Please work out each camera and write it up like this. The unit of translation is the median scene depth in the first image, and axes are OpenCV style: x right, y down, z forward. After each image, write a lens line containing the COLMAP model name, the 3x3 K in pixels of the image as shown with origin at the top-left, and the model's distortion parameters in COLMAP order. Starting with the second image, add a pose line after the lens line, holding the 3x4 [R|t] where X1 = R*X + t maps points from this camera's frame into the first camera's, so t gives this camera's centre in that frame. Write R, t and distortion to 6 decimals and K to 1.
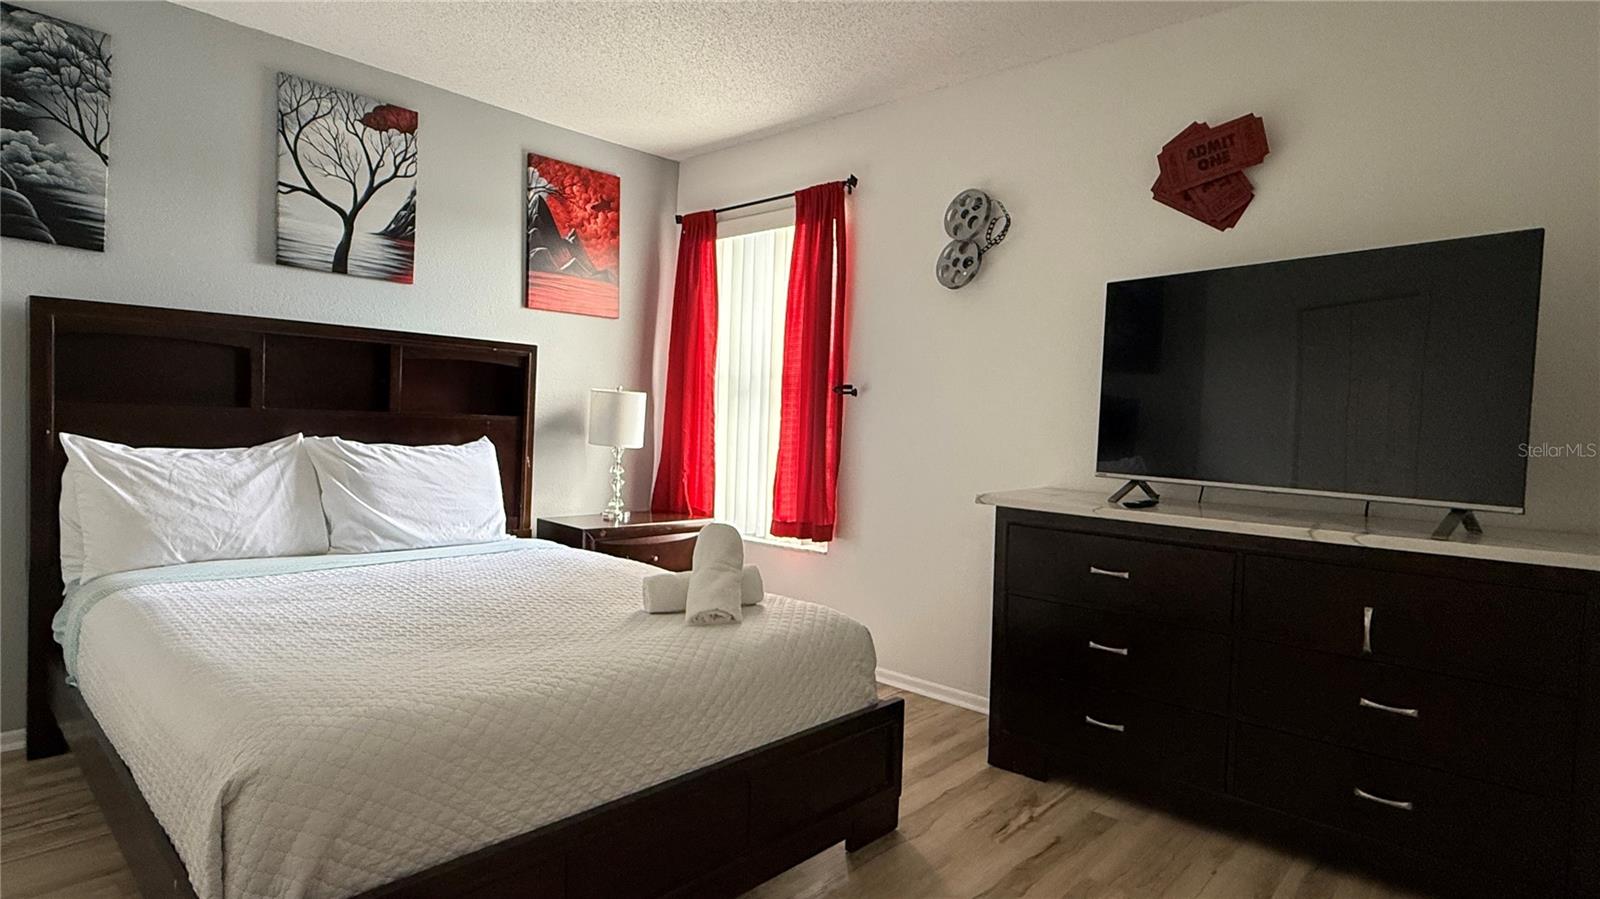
lens RADIAL K [[849.9, 0, 798.4], [0, 849.9, 452.2], [0, 0, 1]] dist [-0.000563, 0.000004]
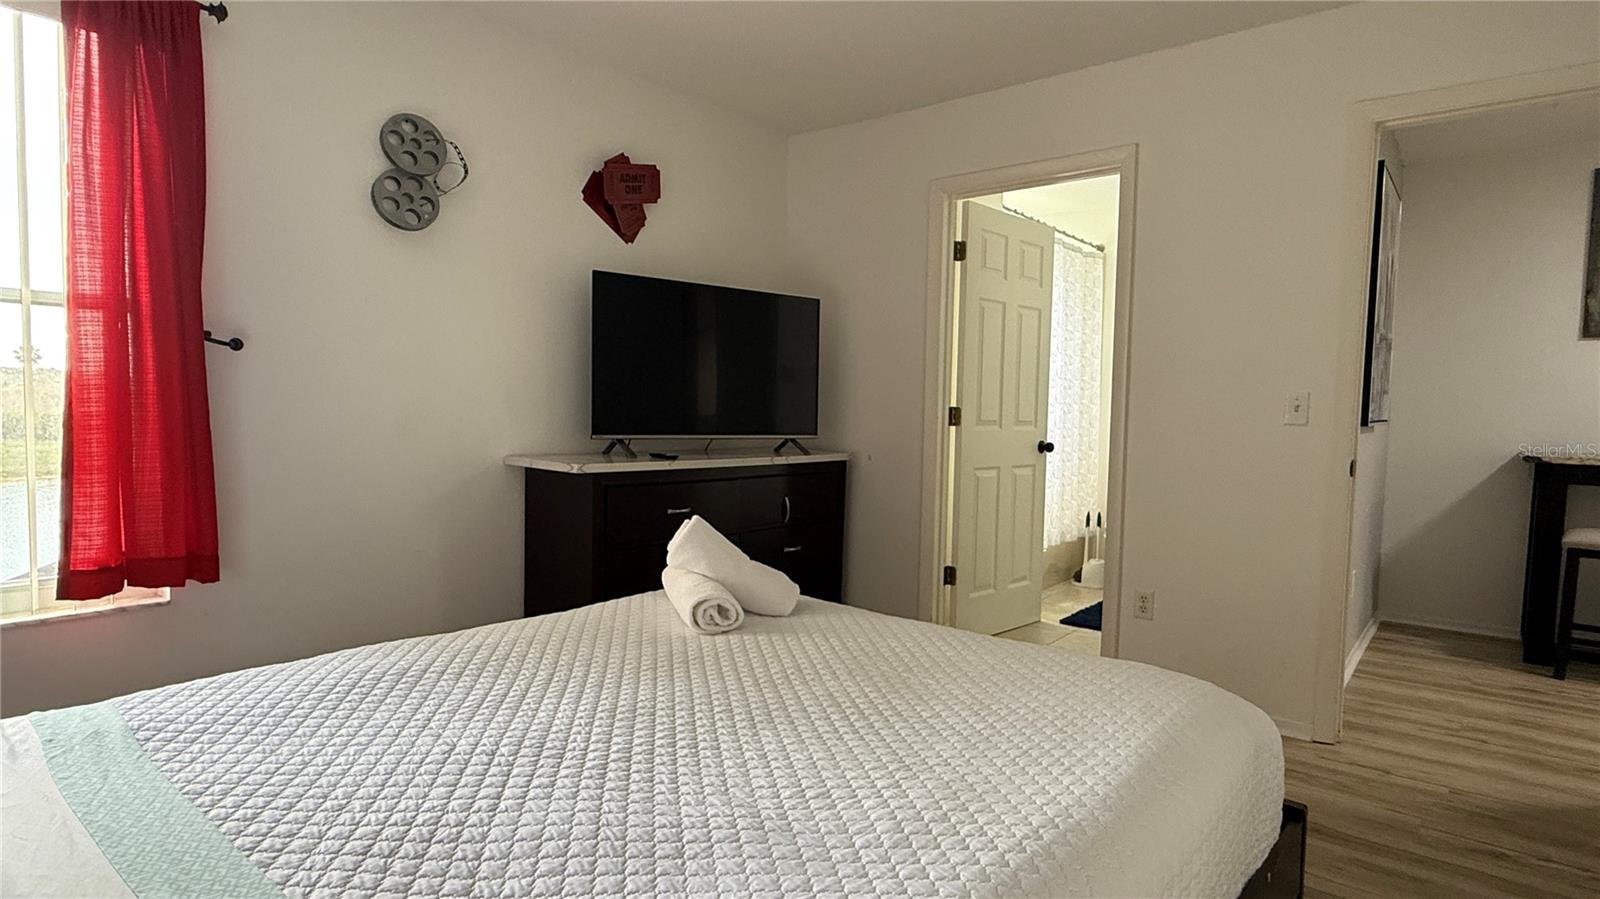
lens RADIAL K [[849.9, 0, 801.5], [0, 849.9, 453.8], [0, 0, 1]] dist [-0.000563, 0.000004]
pose [[-0.048337, -0.094983, 0.994305, -0.832269], [0.001742, 0.995459, 0.095178, -0.063096], [-0.998830, 0.006333, -0.047952, 0.791203]]
